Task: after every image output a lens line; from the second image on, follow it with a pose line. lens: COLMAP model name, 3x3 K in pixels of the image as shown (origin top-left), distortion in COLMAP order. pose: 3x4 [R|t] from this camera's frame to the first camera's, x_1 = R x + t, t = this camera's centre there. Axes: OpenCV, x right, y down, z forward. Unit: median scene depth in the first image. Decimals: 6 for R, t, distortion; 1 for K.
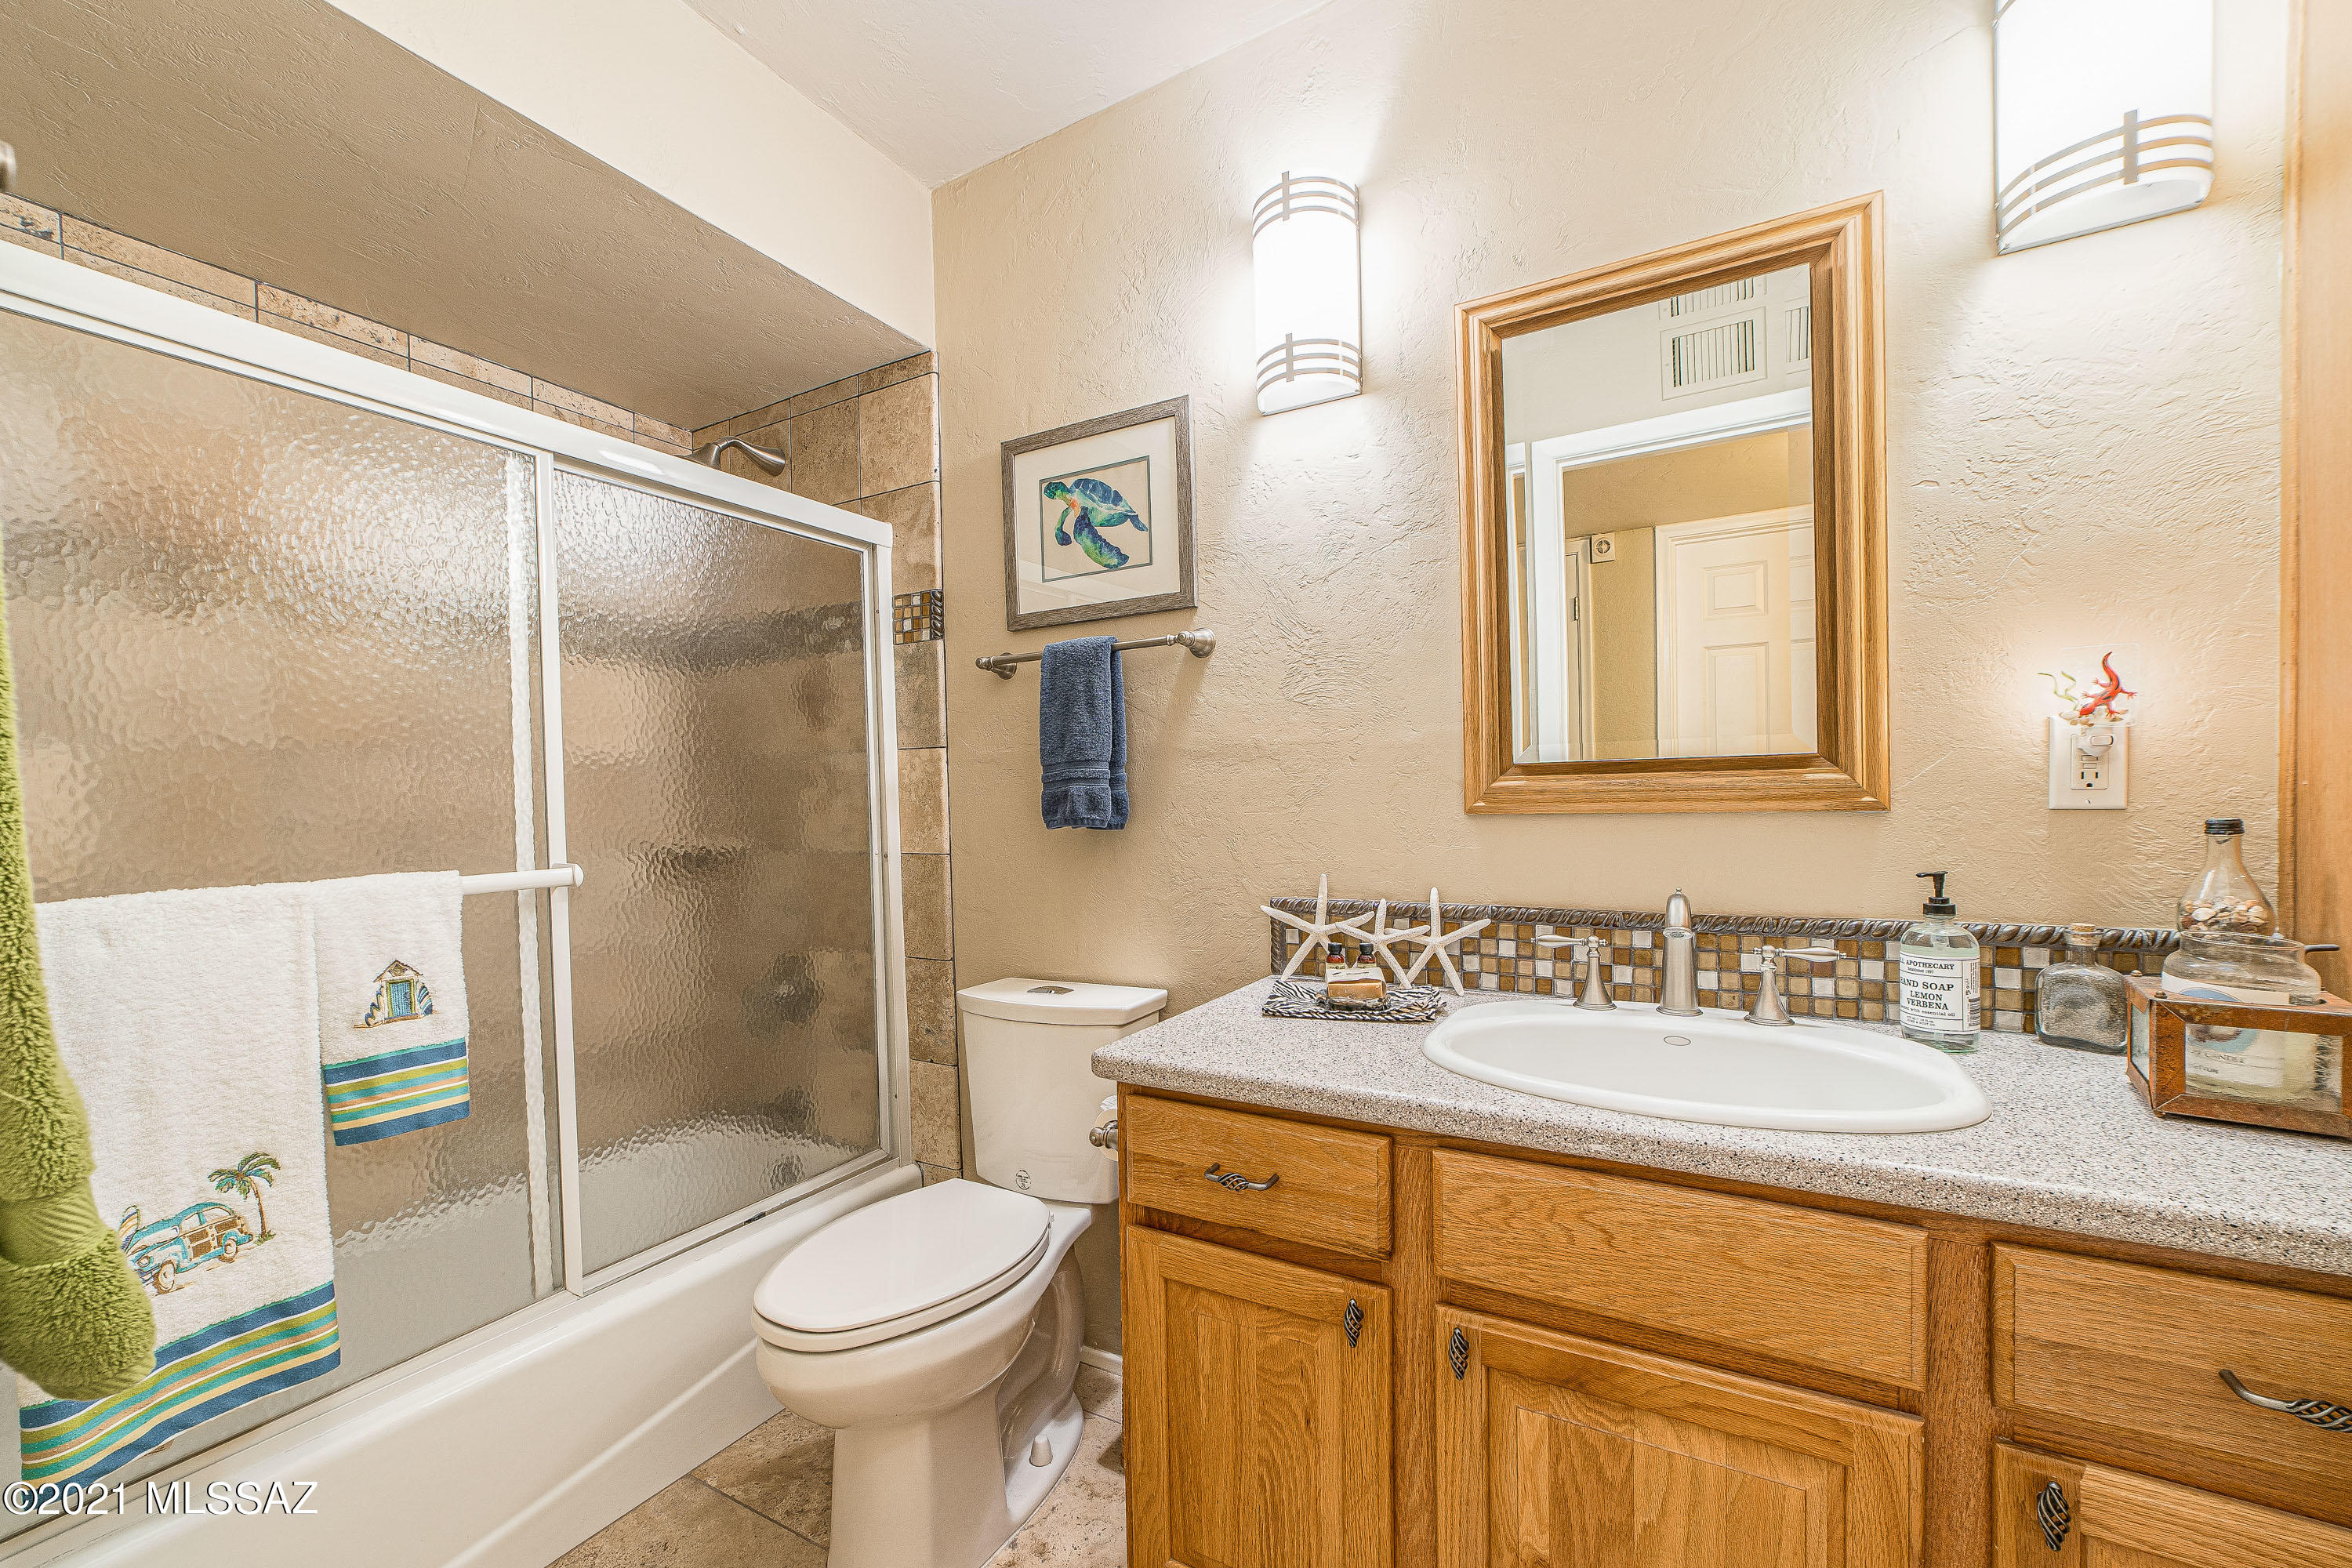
lens RADIAL K [[926.5, 0, 1181.4], [0, 926.5, 780.6], [0, 0, 1]] dist [-0.023457, 0.007994]
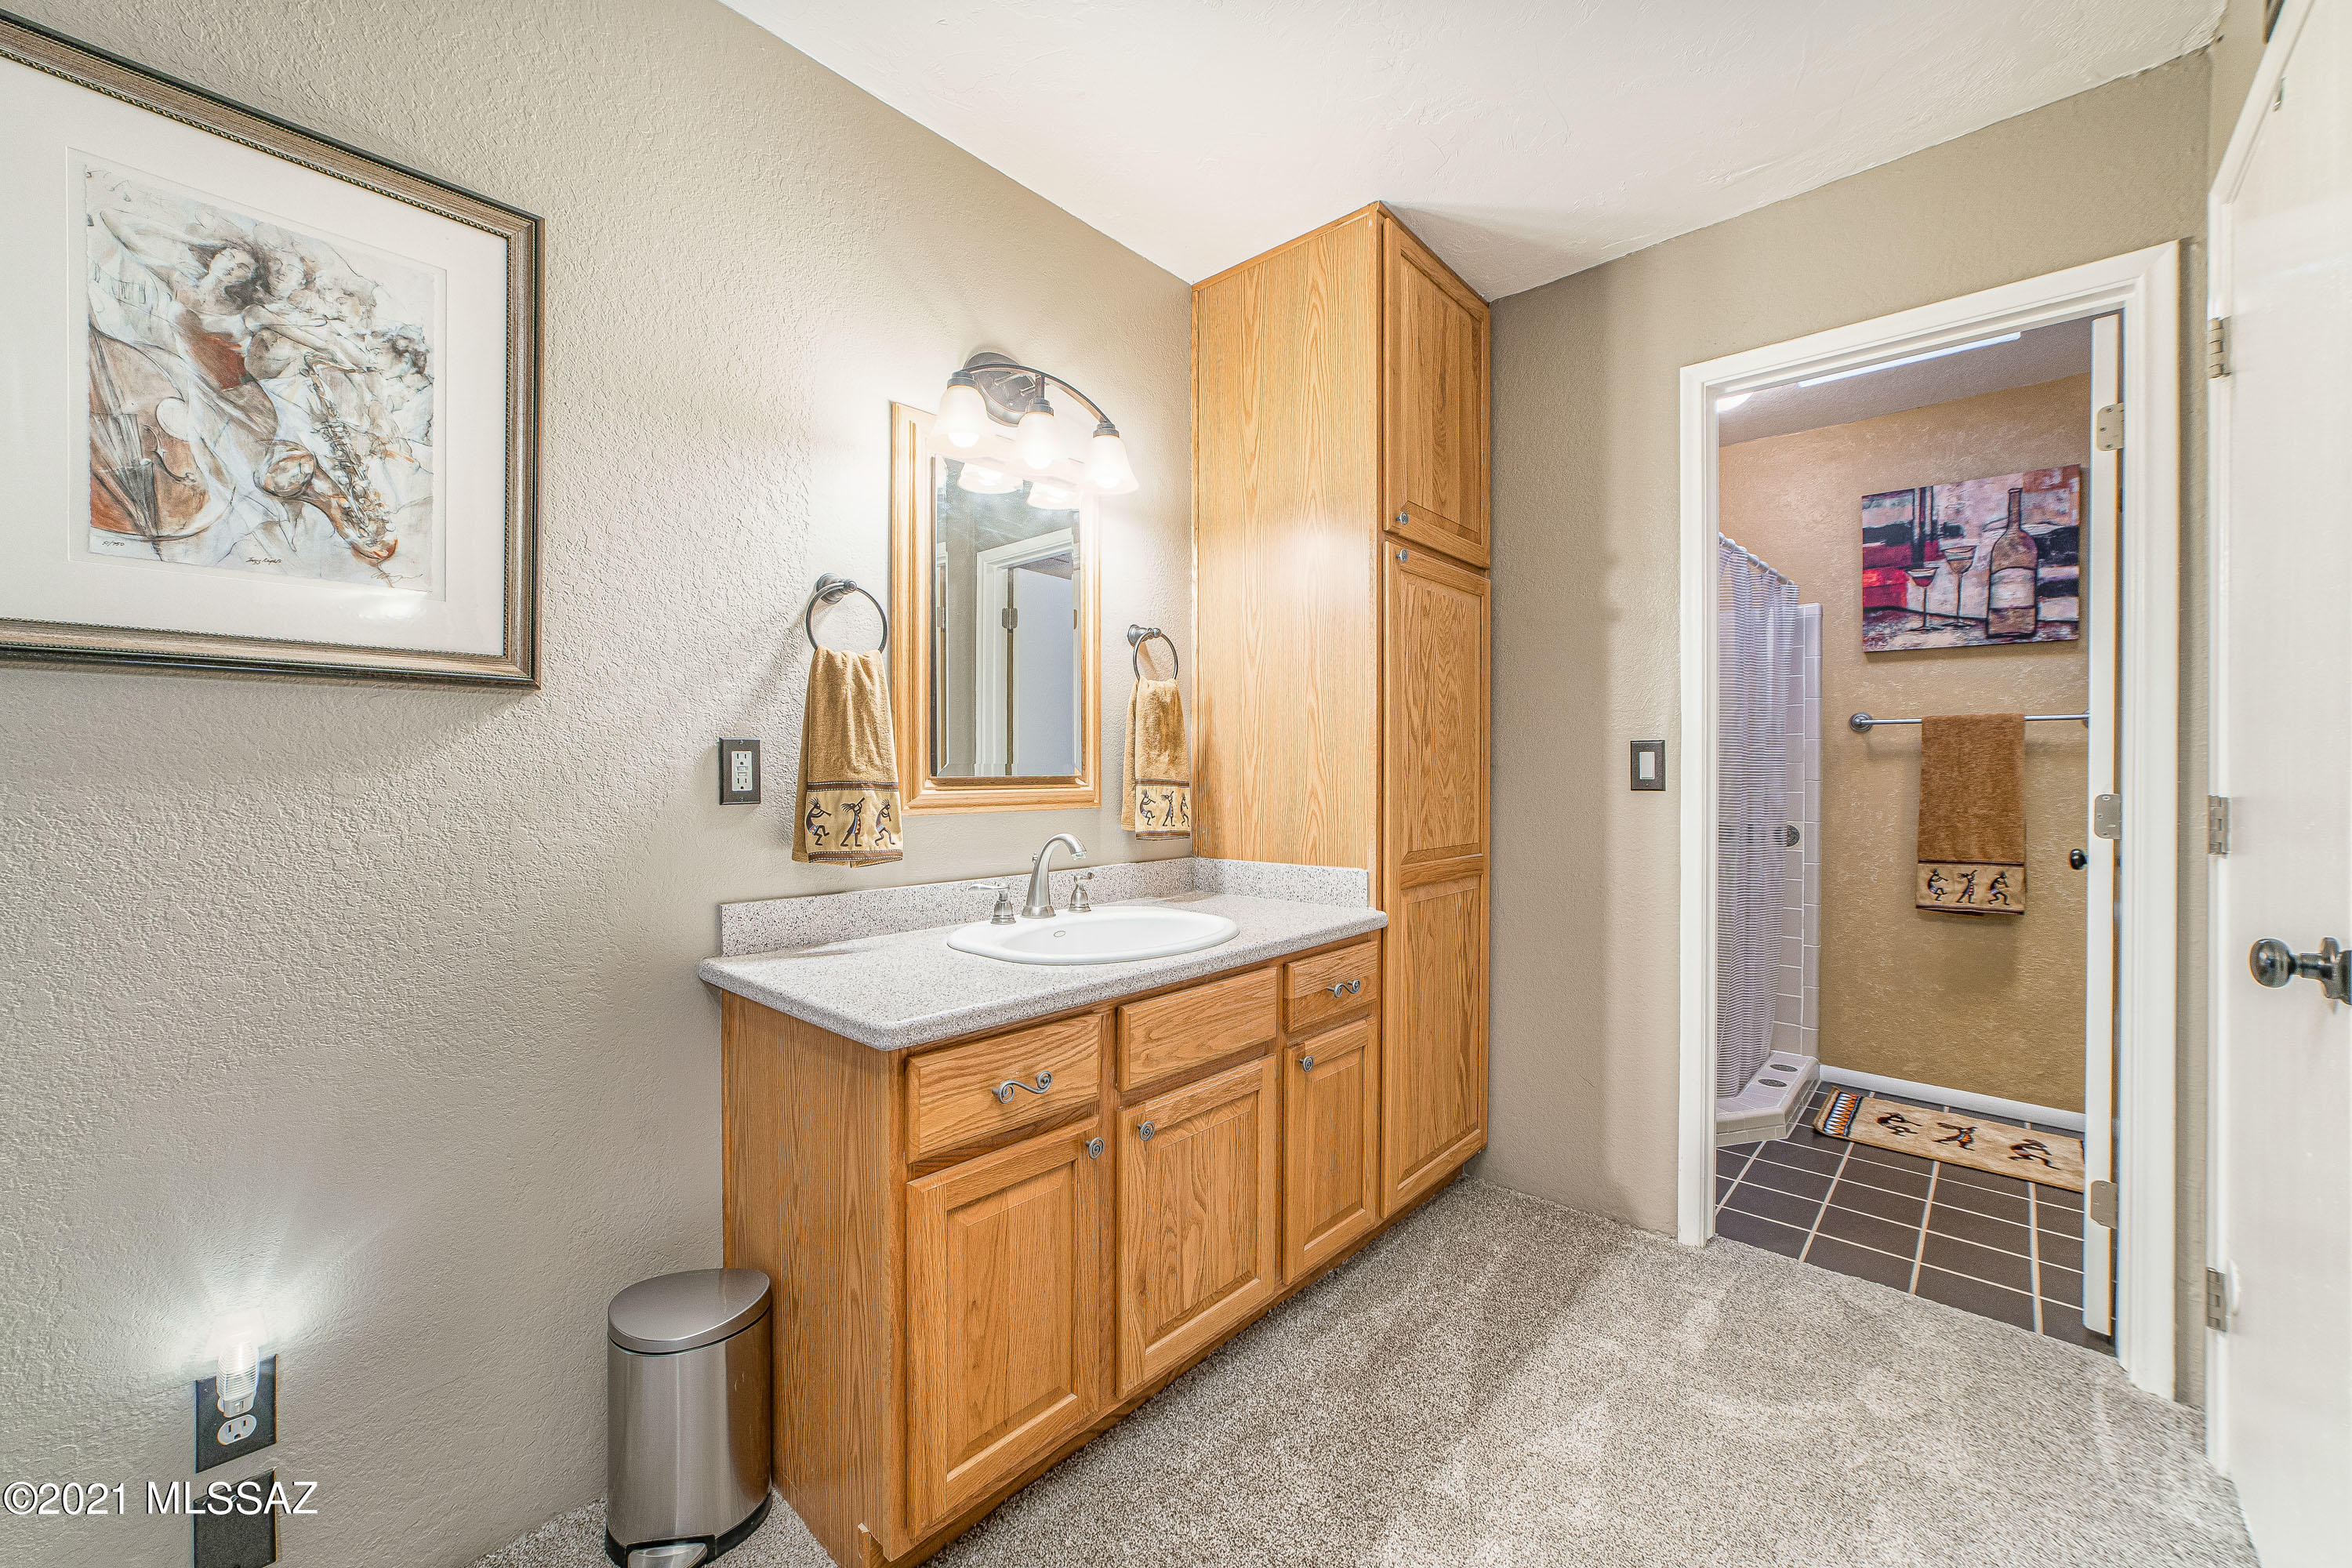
lens RADIAL K [[926.5, 0, 1181.4], [0, 926.5, 780.6], [0, 0, 1]] dist [-0.023457, 0.007994]
pose [[0.217098, -0.000885, 0.976149, -1.119804], [-0.045195, 0.998918, 0.010957, 0.027030], [-0.975103, -0.046496, 0.216823, 0.610898]]
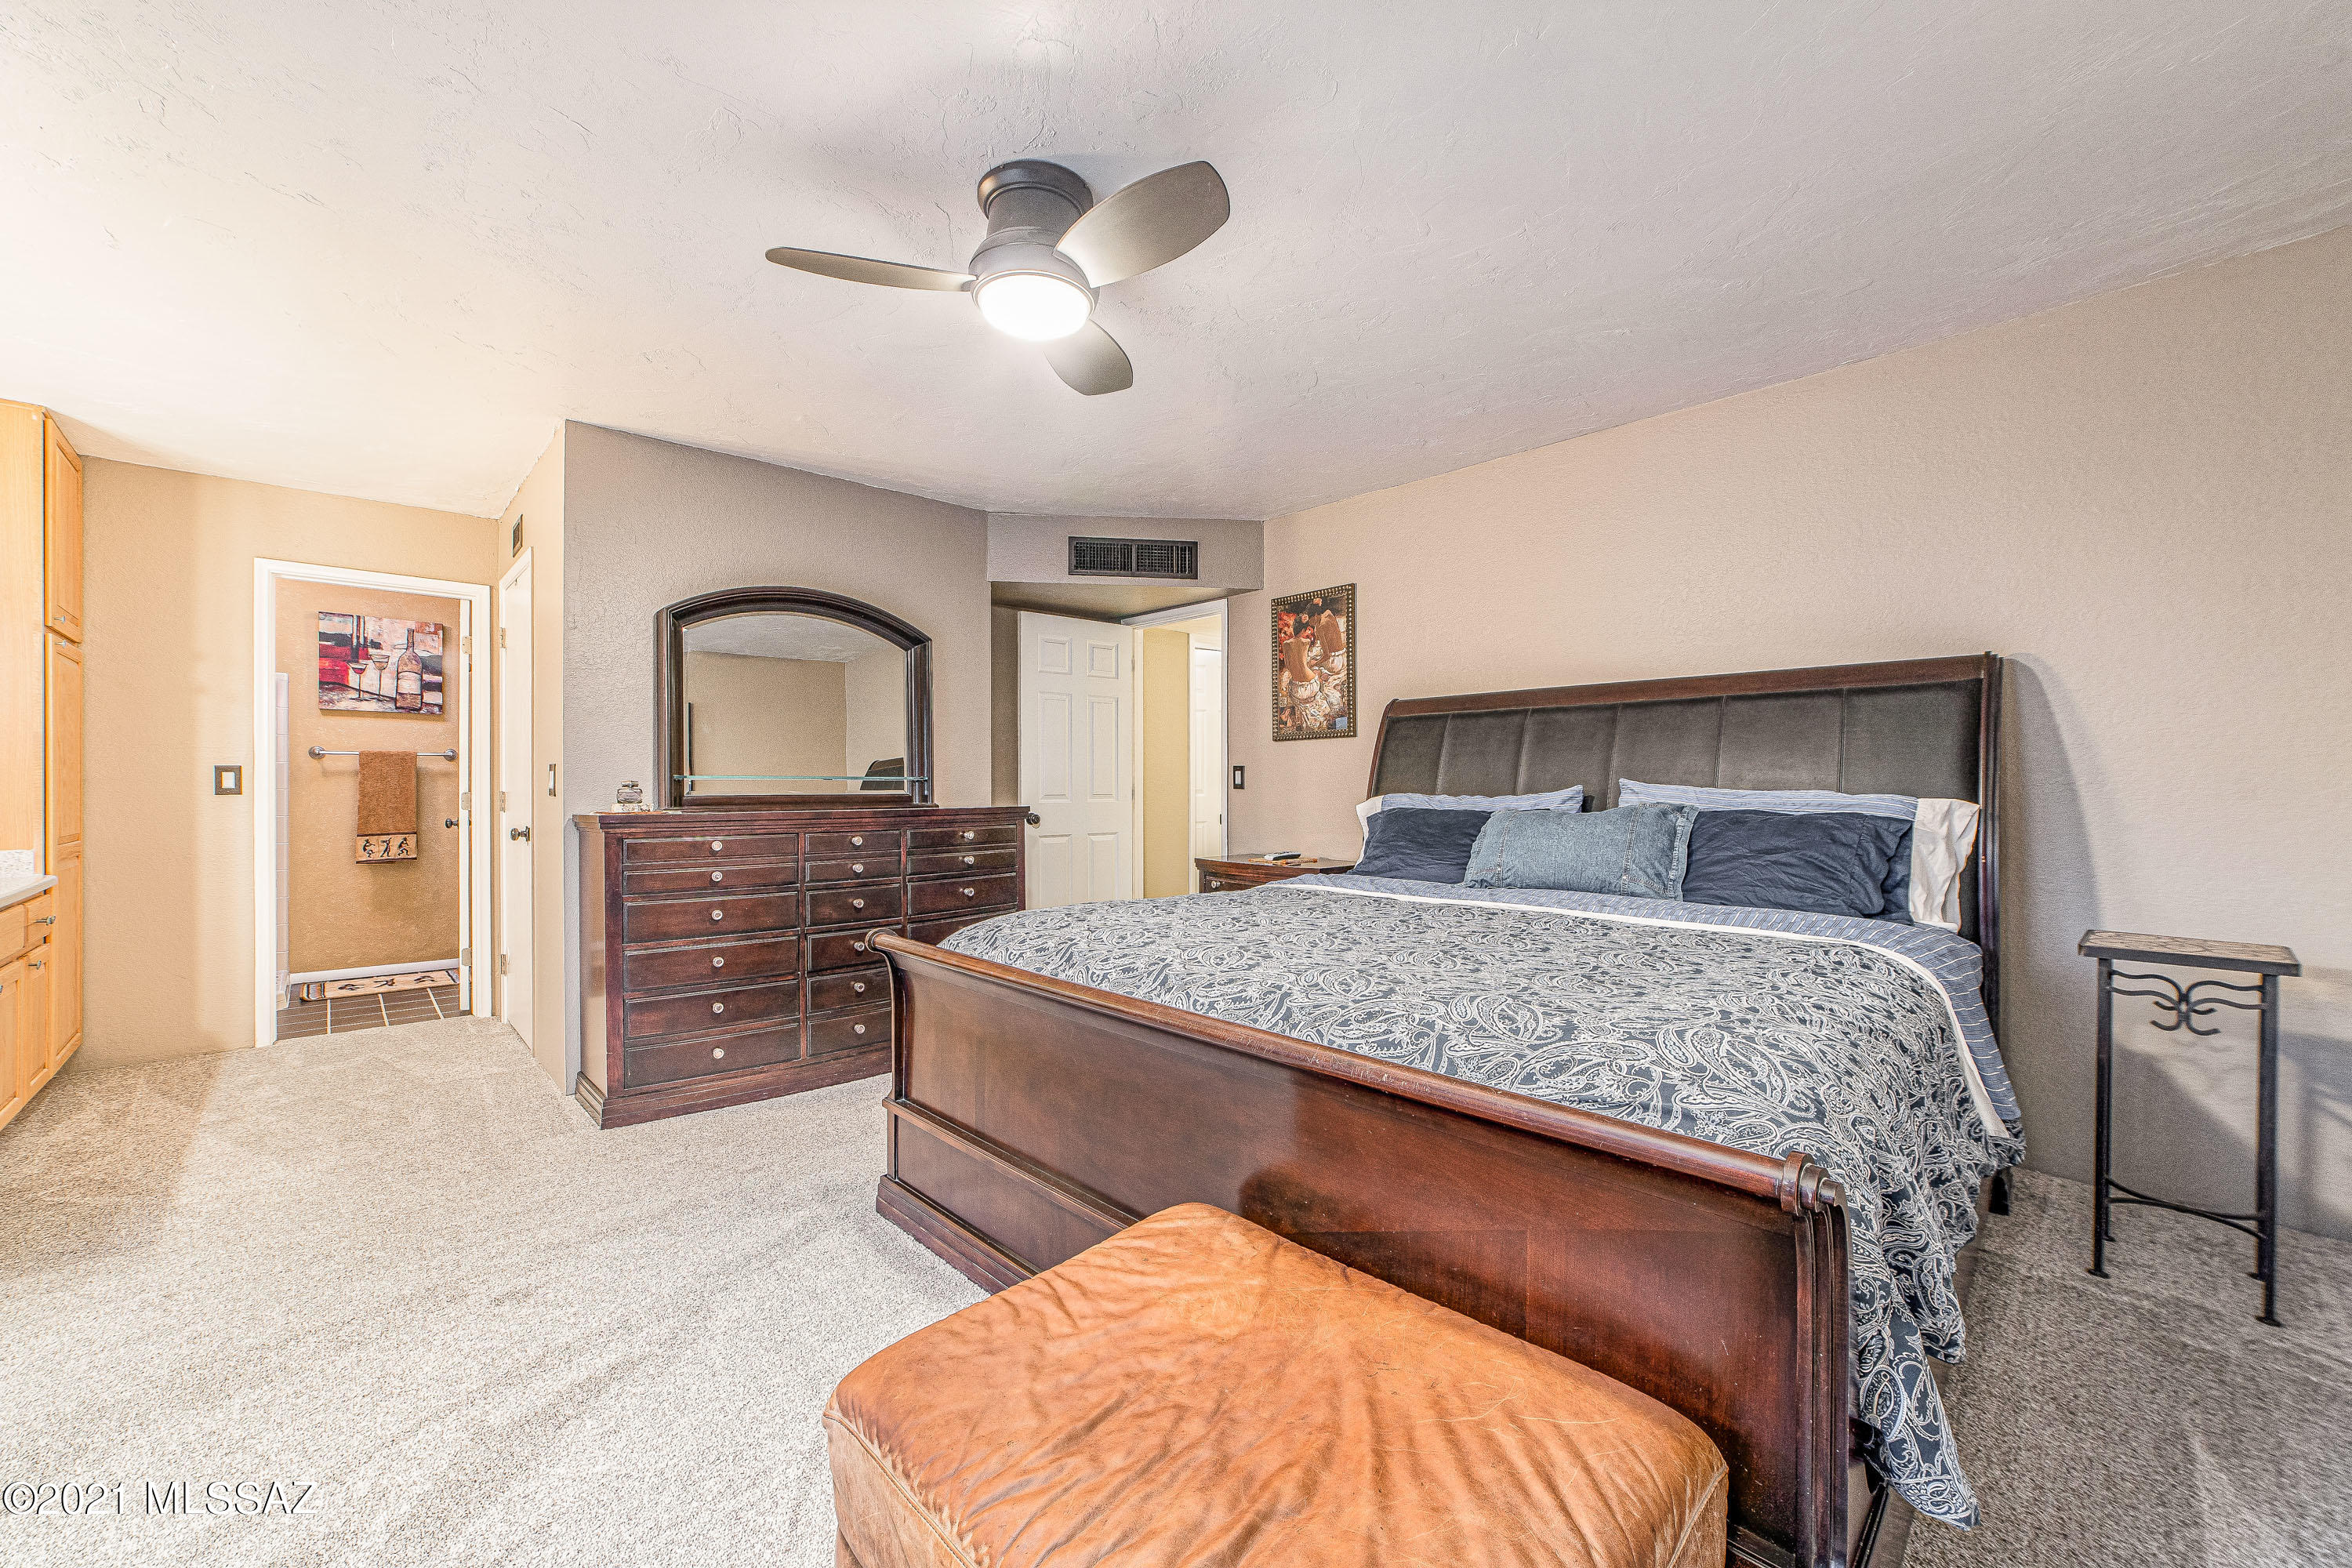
lens RADIAL K [[926.5, 0, 1181.4], [0, 926.5, 780.6], [0, 0, 1]] dist [-0.023457, 0.007994]
pose [[-0.955379, 0.006835, 0.295304, -3.510436], [-0.007182, 0.998899, -0.046358, 0.109054], [-0.295296, -0.046410, -0.954278, 2.372836]]
